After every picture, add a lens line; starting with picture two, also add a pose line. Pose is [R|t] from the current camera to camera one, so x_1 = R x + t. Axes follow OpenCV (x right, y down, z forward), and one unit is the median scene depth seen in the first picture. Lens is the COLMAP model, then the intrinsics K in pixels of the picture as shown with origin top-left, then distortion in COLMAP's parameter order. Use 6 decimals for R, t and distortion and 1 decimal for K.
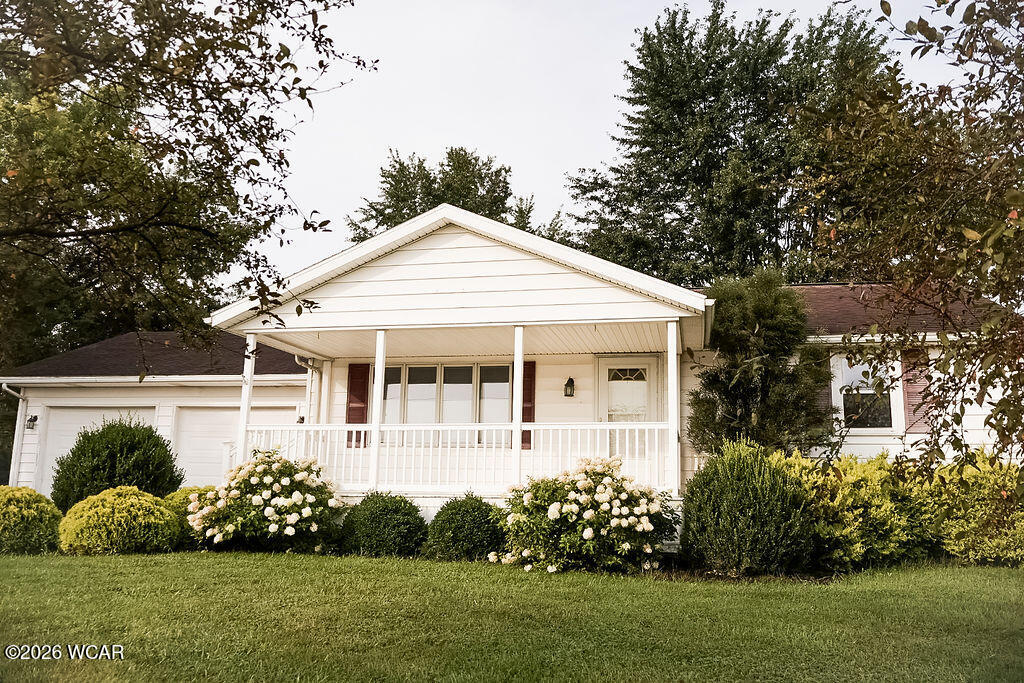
lens RADIAL K [[865.7, 0, 512.0], [0, 865.7, 341.5], [0, 0, 1]] dist [0.003308, 0.001622]
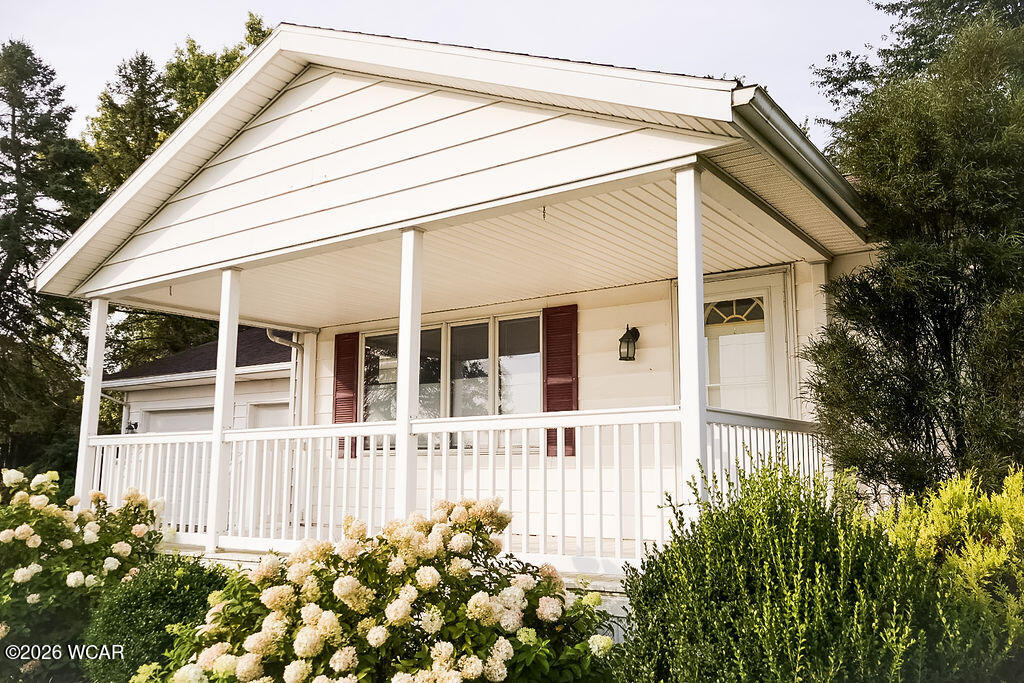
lens RADIAL K [[864.5, 0, 485.1], [0, 864.5, 343.9], [0, 0, 1]] dist [0.002220, 0.004021]
pose [[0.915168, -0.076537, -0.395739, 0.189426], [0.086735, 0.996200, 0.007912, 0.038076], [0.393629, -0.041566, 0.918329, 0.419819]]
